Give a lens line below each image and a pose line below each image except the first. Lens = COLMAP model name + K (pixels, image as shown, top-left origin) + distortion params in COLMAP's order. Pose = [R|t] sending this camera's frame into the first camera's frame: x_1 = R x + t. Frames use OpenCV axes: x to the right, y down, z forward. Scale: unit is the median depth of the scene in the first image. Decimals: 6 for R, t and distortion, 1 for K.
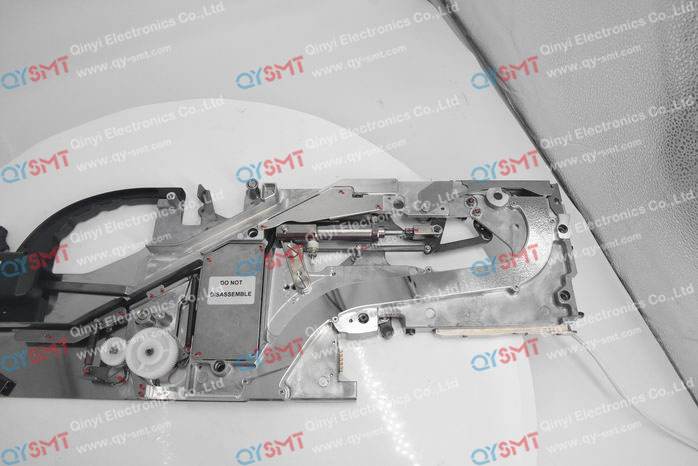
lens RADIAL K [[483.4, 0, 349.0], [0, 483.4, 233.0], [0, 0, 1]] dist [-0.132327, 0.068314]
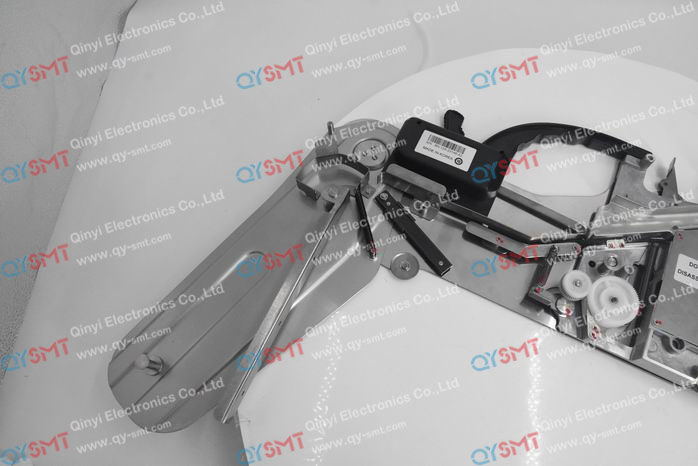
lens RADIAL K [[483.4, 0, 349.0], [0, 483.4, 233.0], [0, 0, 1]] dist [-0.132327, 0.068314]
pose [[0.882454, 0.414499, -0.222407, -0.664799], [-0.401942, 0.910050, 0.101252, 0.219855], [0.244371, 0.000045, 0.969682, -0.070327]]
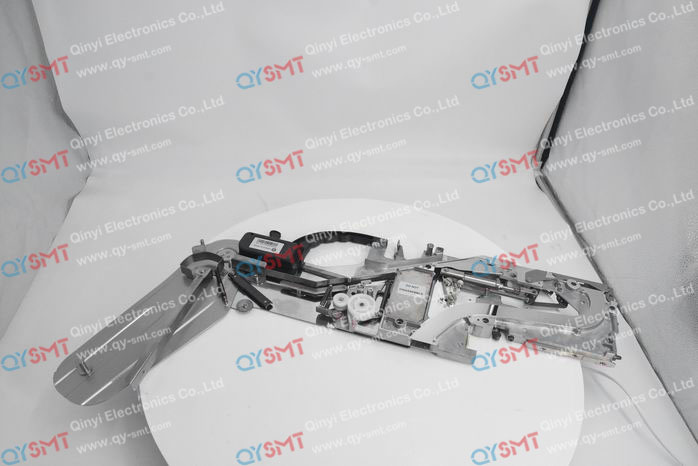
lens RADIAL K [[483.4, 0, 349.0], [0, 483.4, 233.0], [0, 0, 1]] dist [-0.132327, 0.068314]
pose [[0.953240, 0.221489, -0.205613, -0.140251], [-0.286055, 0.880755, -0.377416, 0.622766], [0.097501, 0.418584, 0.902929, -0.642434]]
